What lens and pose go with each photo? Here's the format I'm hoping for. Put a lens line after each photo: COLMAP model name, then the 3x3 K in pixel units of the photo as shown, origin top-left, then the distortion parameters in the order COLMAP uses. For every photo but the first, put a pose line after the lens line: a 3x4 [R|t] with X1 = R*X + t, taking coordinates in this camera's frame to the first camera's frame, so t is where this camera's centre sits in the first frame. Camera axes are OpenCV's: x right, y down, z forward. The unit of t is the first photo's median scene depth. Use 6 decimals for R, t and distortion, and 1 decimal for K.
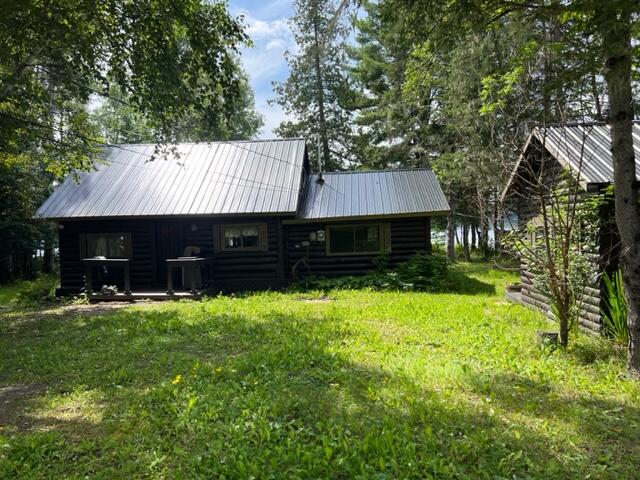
lens RADIAL K [[484.3, 0, 320.0], [0, 484.3, 240.0], [0, 0, 1]] dist [0.063186, 0.000101]
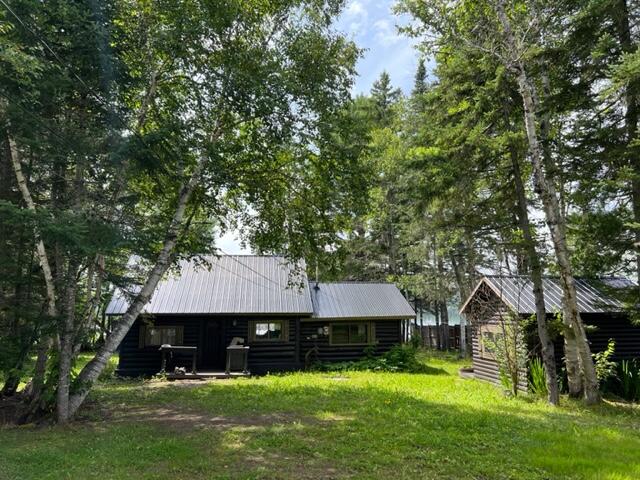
lens RADIAL K [[484.3, 0, 320.0], [0, 484.3, 240.0], [0, 0, 1]] dist [0.063186, 0.000101]
pose [[0.981595, 0.053124, 0.183434, -0.311203], [-0.020303, 0.984116, -0.176360, -0.020766], [-0.189890, 0.169390, 0.967083, -0.408095]]
